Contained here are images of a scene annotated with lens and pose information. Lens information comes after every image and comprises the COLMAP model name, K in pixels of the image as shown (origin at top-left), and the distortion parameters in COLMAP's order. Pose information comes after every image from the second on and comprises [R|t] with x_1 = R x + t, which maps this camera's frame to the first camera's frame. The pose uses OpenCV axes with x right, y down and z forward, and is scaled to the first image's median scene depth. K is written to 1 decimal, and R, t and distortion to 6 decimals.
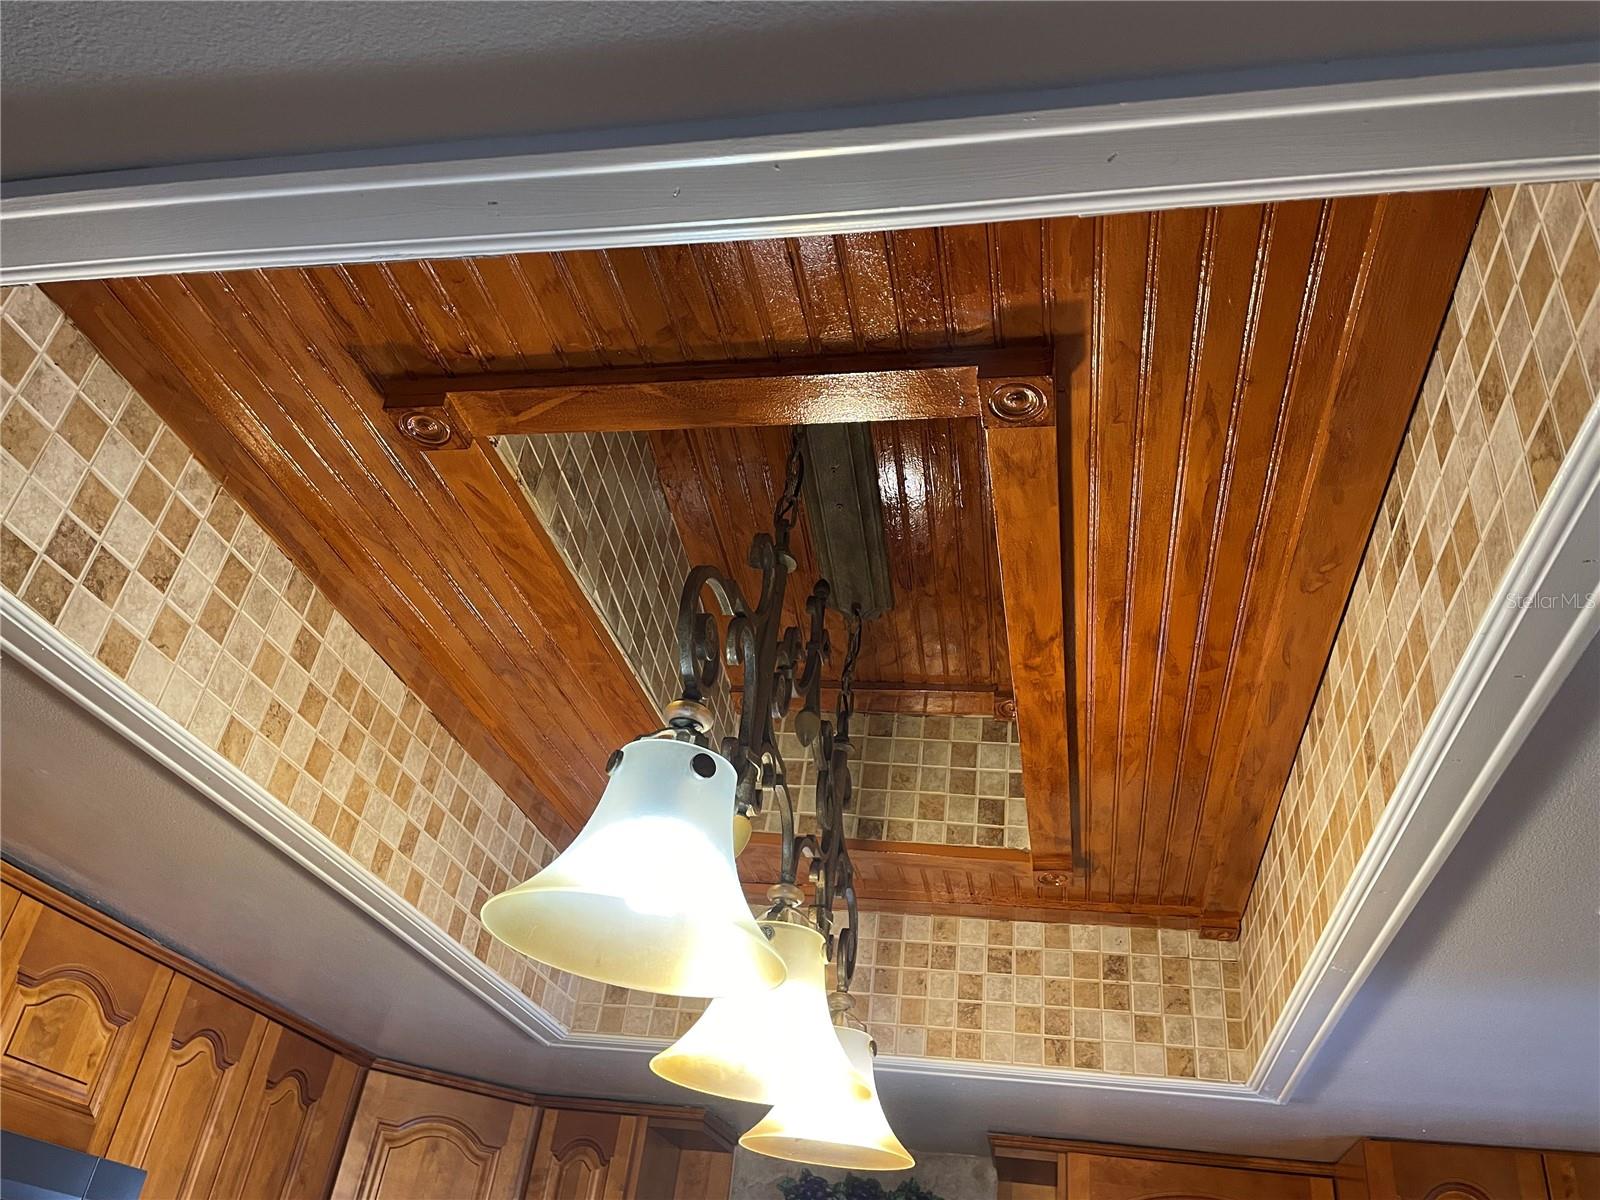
lens RADIAL K [[1241.6, 0, 805.6], [0, 1241.6, 576.9], [0, 0, 1]] dist [0.082997, -0.116232]
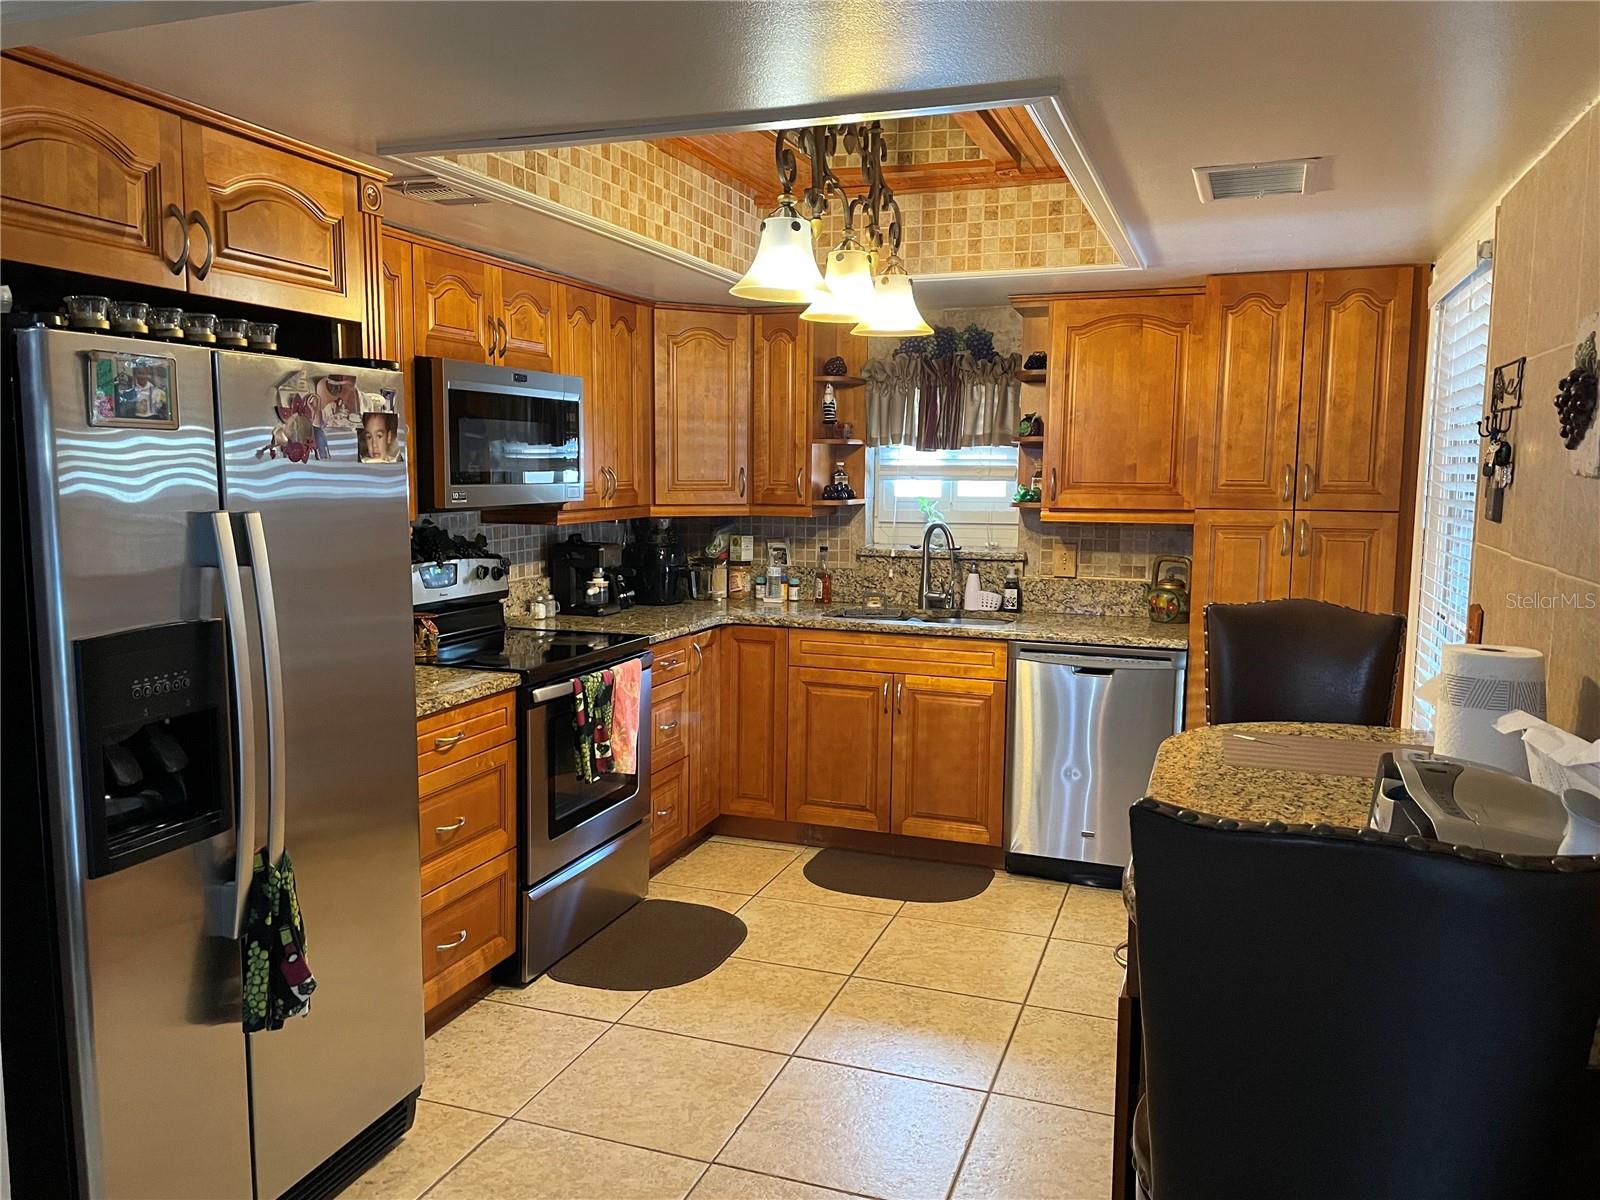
lens RADIAL K [[1217.6, 0, 800.0], [0, 1217.6, 600.0], [0, 0, 1]] dist [0.092701, -0.120528]
pose [[0.981304, -0.088220, -0.171053, 0.143340], [0.176162, 0.769665, 0.613663, -0.395017], [0.077516, -0.632323, 0.770817, -0.719227]]
